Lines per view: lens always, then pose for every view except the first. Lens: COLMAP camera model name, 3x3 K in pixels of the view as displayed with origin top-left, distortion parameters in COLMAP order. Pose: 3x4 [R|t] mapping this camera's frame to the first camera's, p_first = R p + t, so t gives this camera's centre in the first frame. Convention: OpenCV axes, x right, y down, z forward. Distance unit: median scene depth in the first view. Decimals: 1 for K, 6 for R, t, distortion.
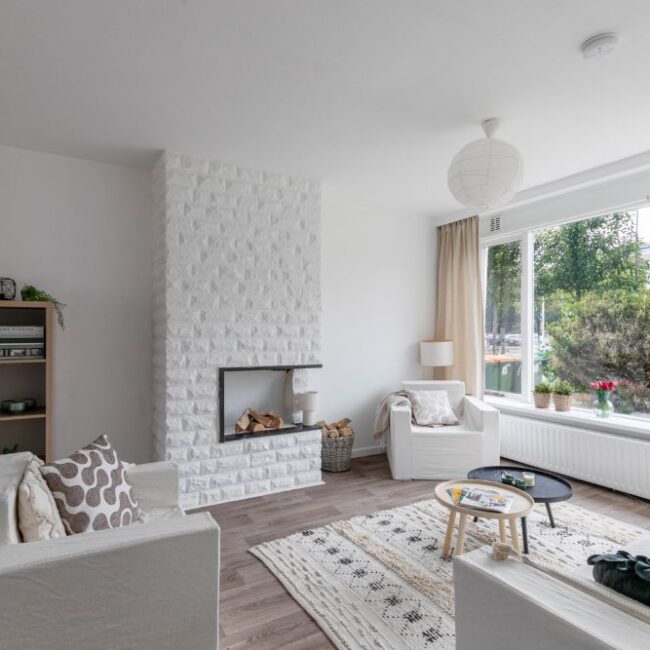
lens RADIAL K [[445.5, 0, 331.0], [0, 445.5, 325.8], [0, 0, 1]] dist [-0.002985, -0.004580]
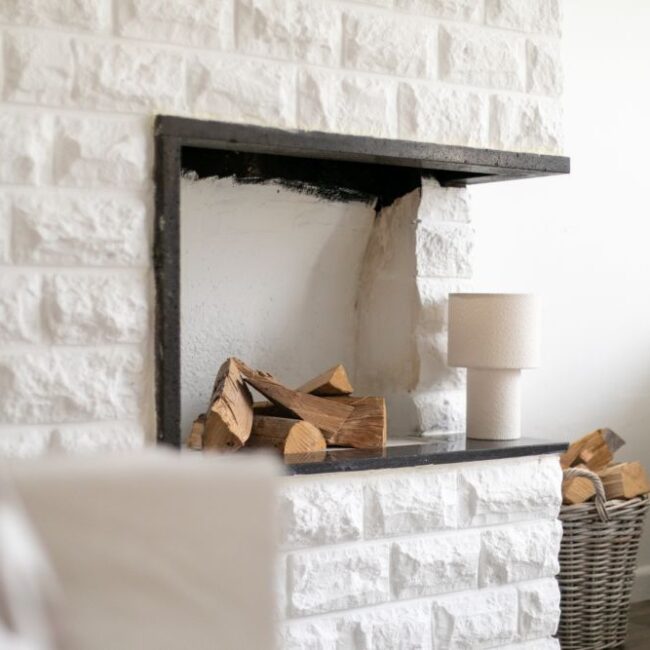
lens RADIAL K [[1414.8, 0, 325.0], [0, 1414.8, 325.0], [0, 0, 1]] dist [-0.014160, -0.223024]
pose [[0.992438, -0.001066, 0.122742, -0.242977], [-0.000966, 0.999863, 0.016496, 0.170029], [-0.122742, -0.016490, 0.992302, 0.345897]]
